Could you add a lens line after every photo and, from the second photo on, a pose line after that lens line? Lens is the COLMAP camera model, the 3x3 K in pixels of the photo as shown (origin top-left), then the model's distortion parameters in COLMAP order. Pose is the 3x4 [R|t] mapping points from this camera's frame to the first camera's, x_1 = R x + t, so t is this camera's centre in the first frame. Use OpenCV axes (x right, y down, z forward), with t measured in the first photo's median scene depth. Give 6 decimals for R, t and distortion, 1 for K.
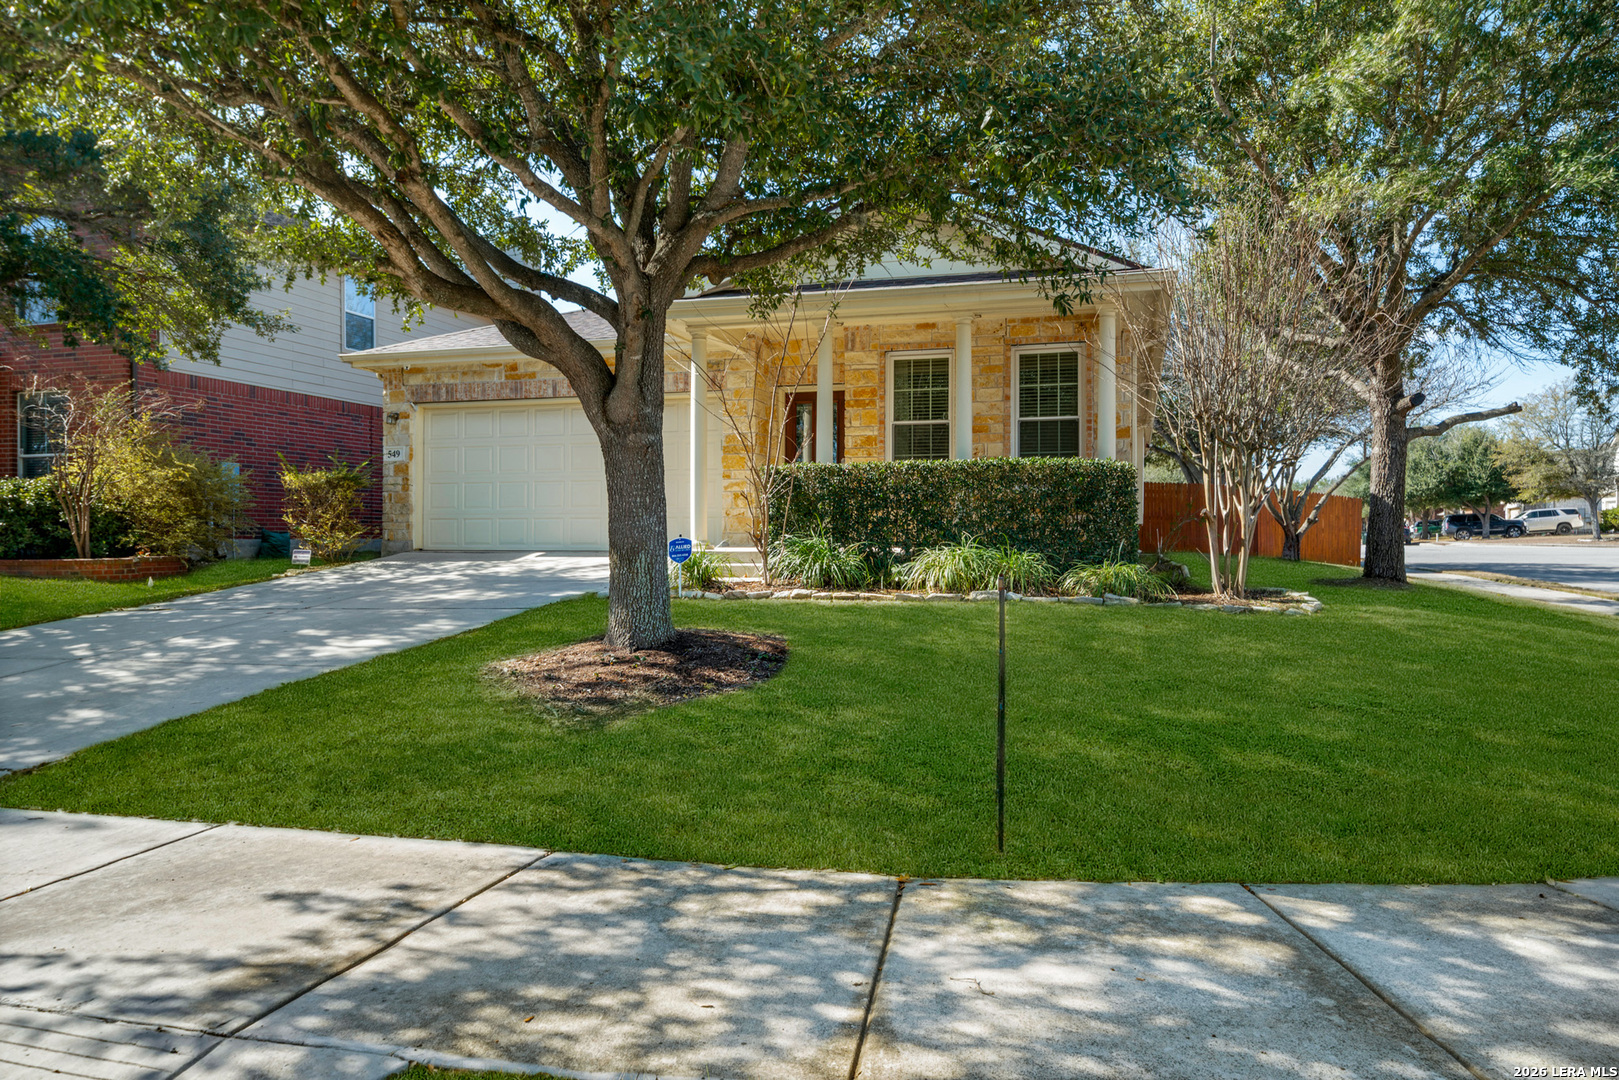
lens RADIAL K [[1086.4, 0, 809.5], [0, 1086.4, 540.0], [0, 0, 1]] dist [0.025927, -0.000898]
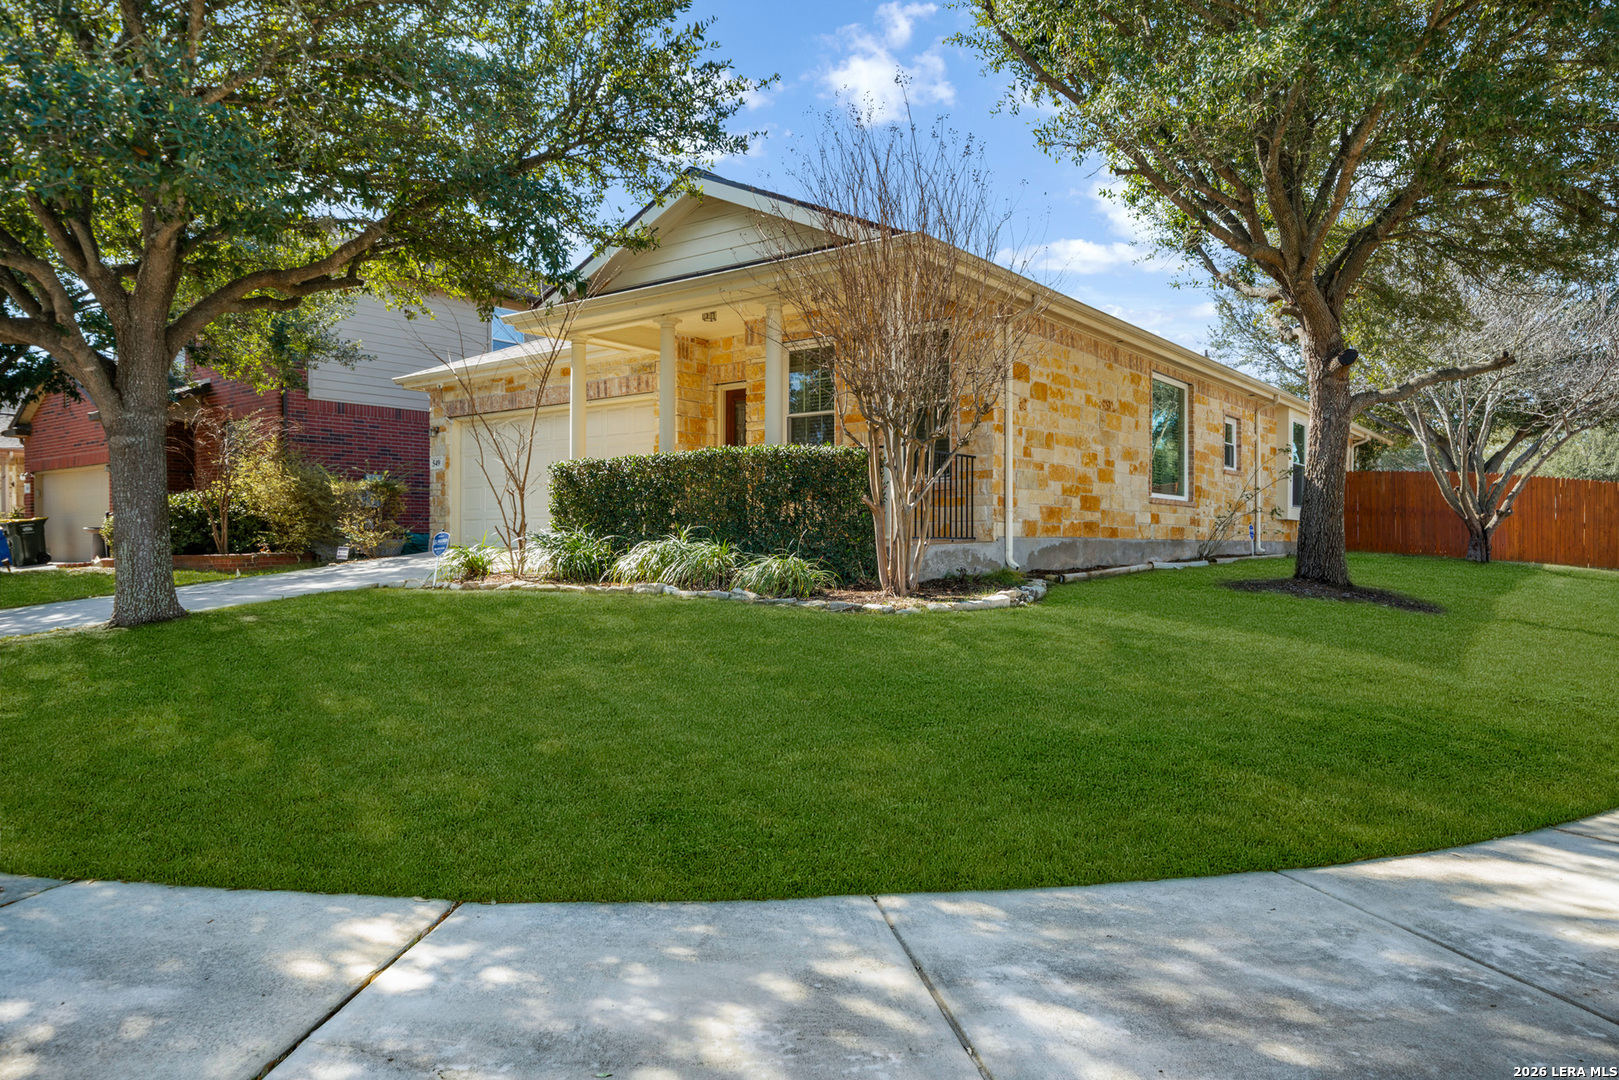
lens RADIAL K [[1086.4, 0, 809.5], [0, 1086.4, 540.0], [0, 0, 1]] dist [0.025927, -0.000898]
pose [[0.929361, -0.003257, -0.369159, 0.417589], [0.001527, 0.999986, -0.004978, 0.007820], [0.369170, 0.004062, 0.929353, 0.093314]]
